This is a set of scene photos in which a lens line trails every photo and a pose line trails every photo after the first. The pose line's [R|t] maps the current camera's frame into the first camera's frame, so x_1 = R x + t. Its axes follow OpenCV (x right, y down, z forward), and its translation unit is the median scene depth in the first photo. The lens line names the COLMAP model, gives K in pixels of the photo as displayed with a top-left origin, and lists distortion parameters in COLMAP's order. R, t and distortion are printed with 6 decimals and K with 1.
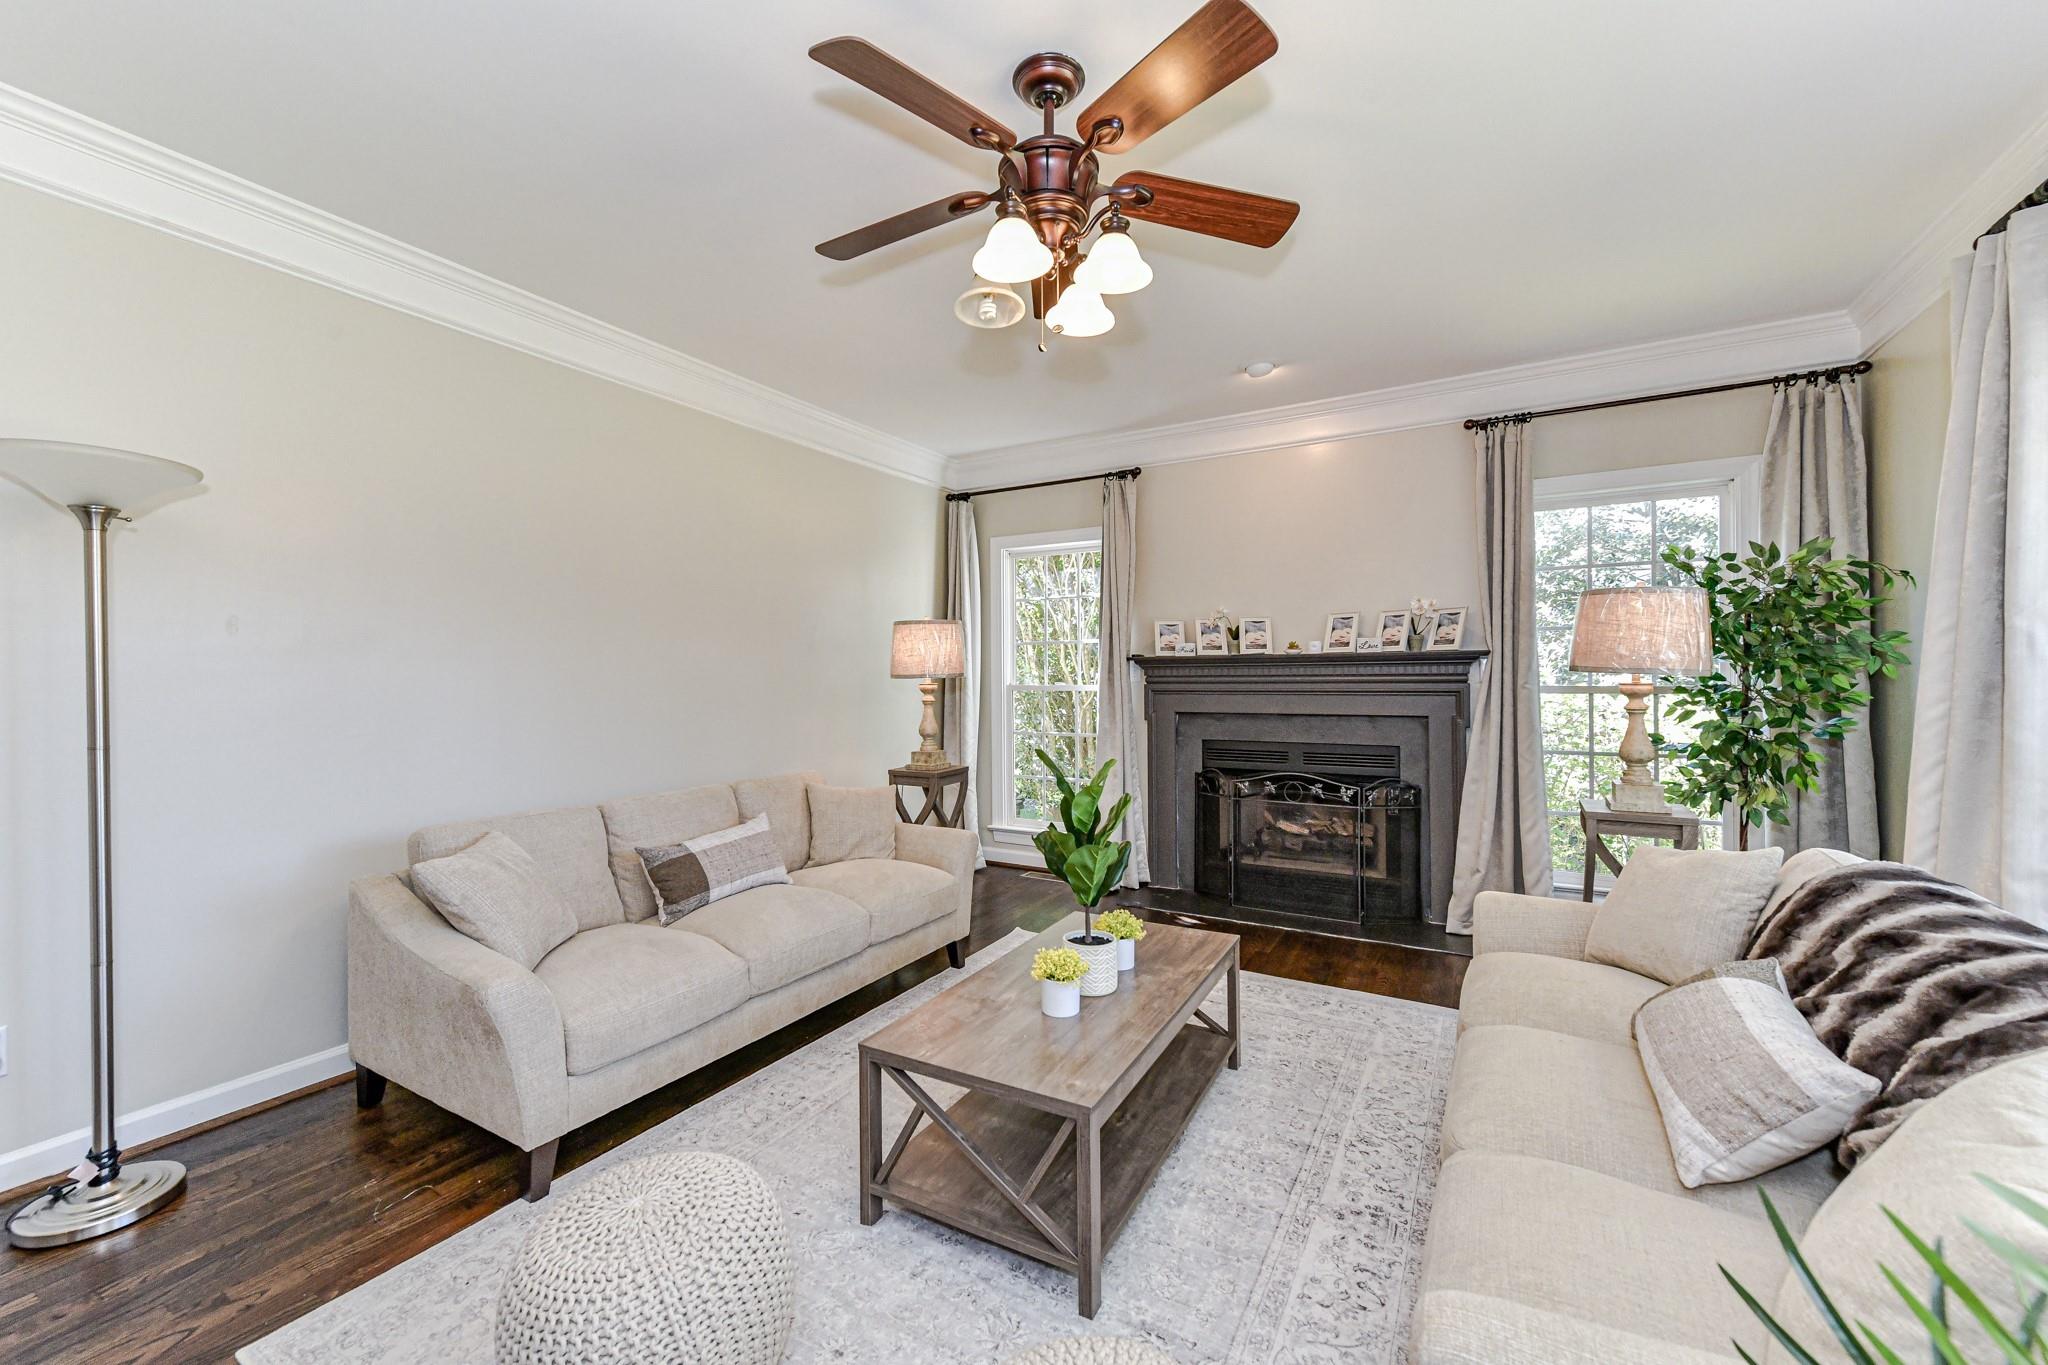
lens RADIAL K [[805.3, 0, 1014.9], [0, 805.3, 678.7], [0, 0, 1]] dist [0.001415, -0.000730]
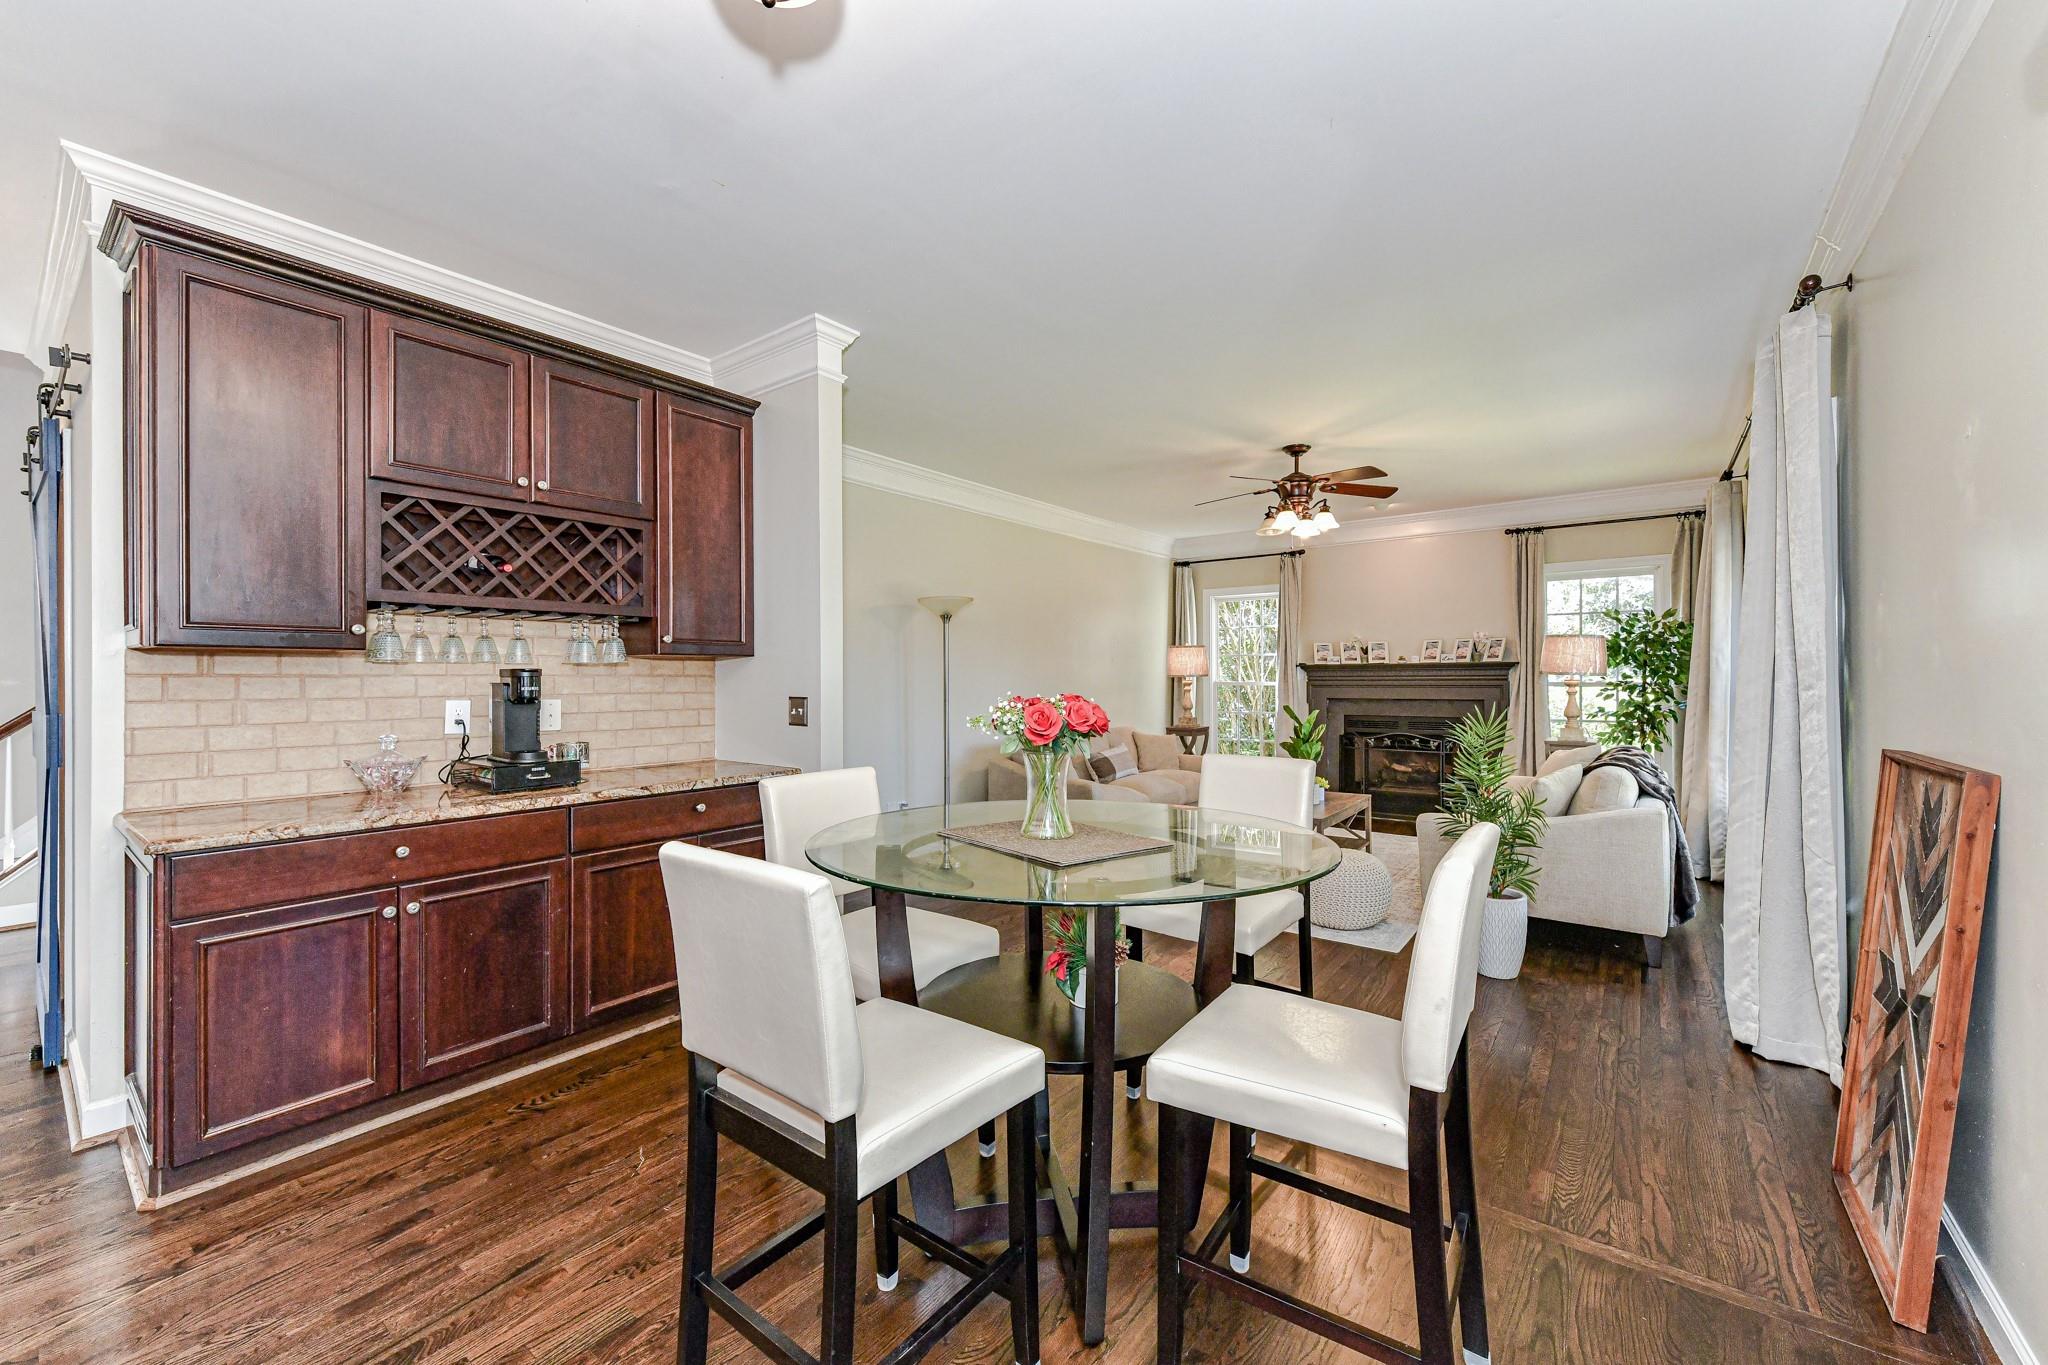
lens RADIAL K [[805.3, 0, 1012.6], [0, 805.3, 674.4], [0, 0, 1]] dist [0.001415, -0.000730]
pose [[0.991448, 0.001213, -0.130494, -0.246371], [-0.002120, 0.999975, -0.006813, 0.006000], [0.130482, 0.007032, 0.991426, -0.792493]]
